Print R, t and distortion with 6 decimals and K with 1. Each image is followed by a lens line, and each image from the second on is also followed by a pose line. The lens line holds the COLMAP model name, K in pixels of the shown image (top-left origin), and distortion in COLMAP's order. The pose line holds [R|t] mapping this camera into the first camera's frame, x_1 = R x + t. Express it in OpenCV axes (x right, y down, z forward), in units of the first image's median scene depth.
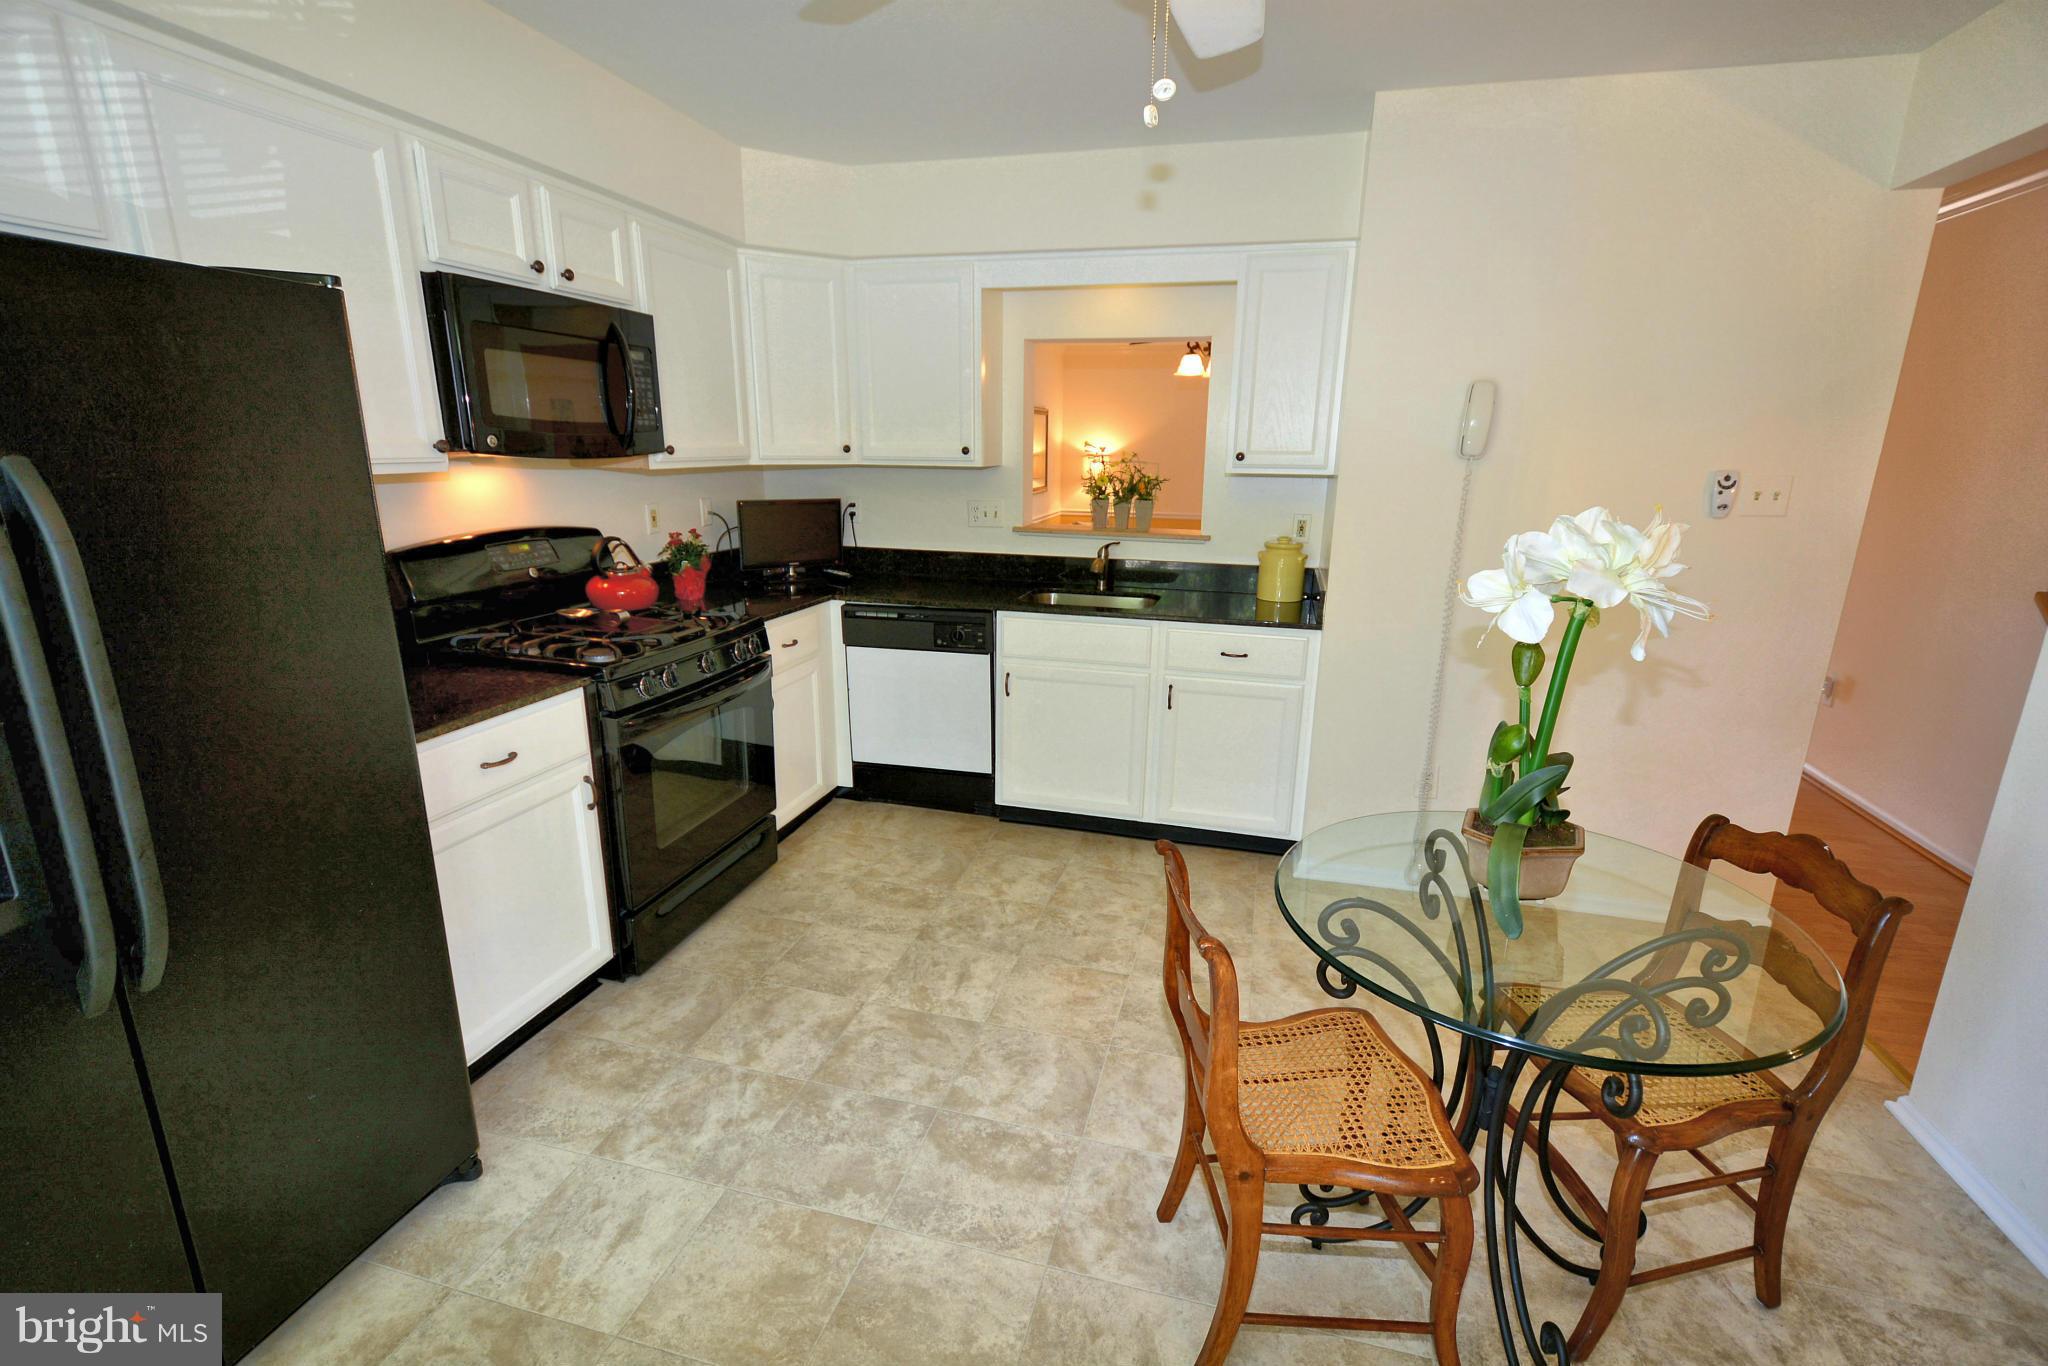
lens RADIAL K [[923.8, 0, 1028.9], [0, 923.8, 690.6], [0, 0, 1]] dist [0.000367, -0.000833]
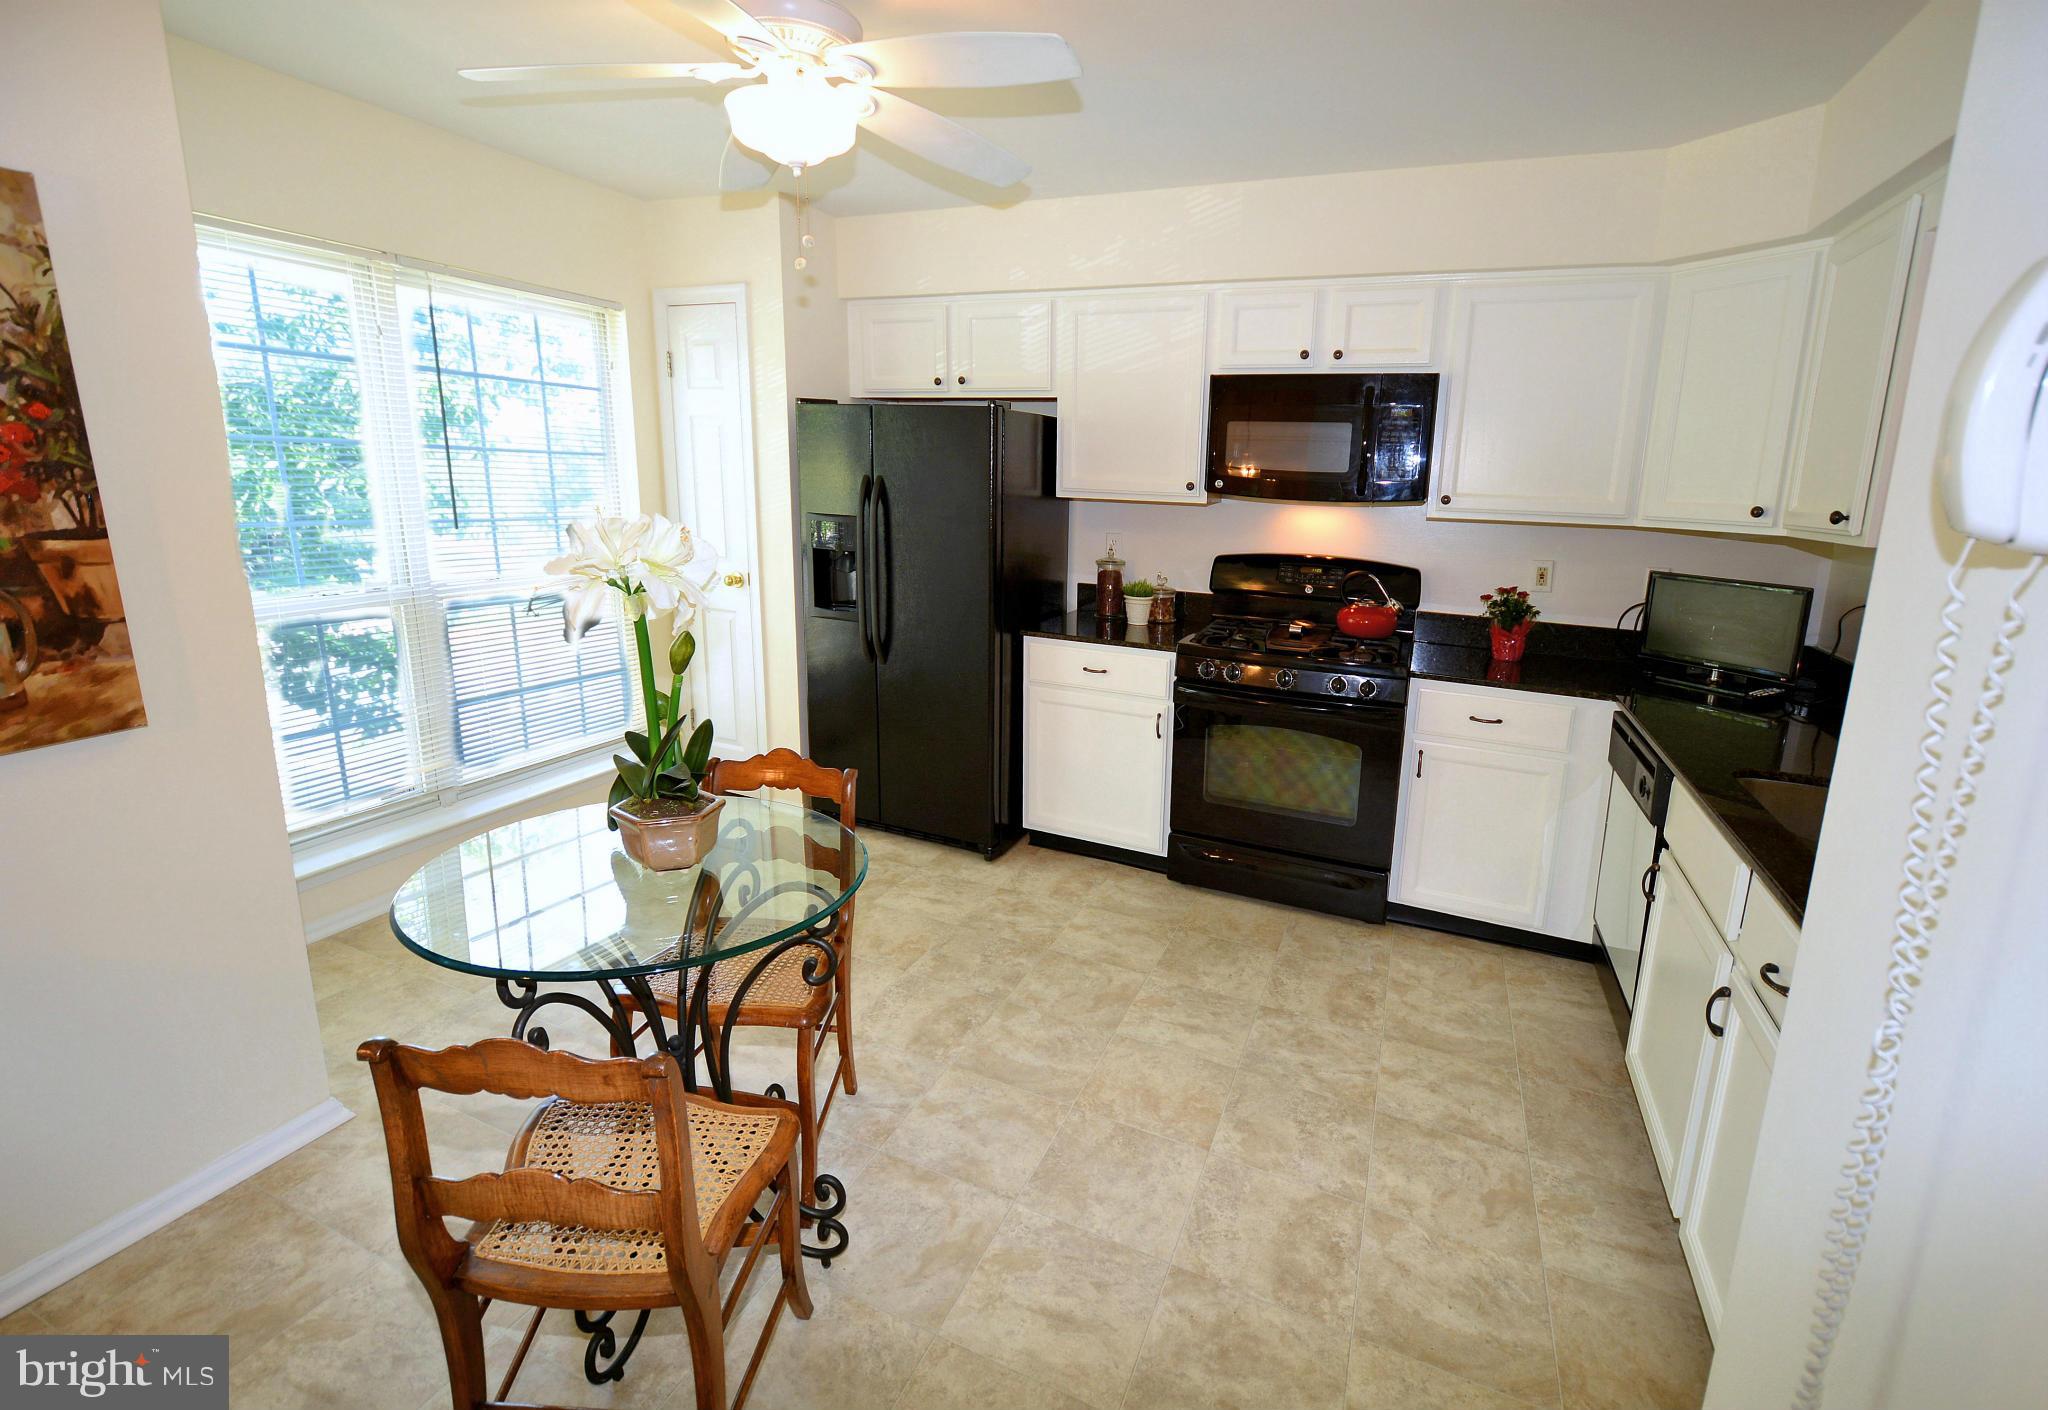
lens RADIAL K [[972.4, 0, 1024.0], [0, 972.4, 705.0], [0, 0, 1]] dist [-0.000922, -0.000191]
pose [[-0.189418, 0.207806, -0.959655, 0.897430], [-0.290159, 0.921854, 0.256893, -0.219155], [0.938045, 0.327112, -0.114319, 0.867302]]
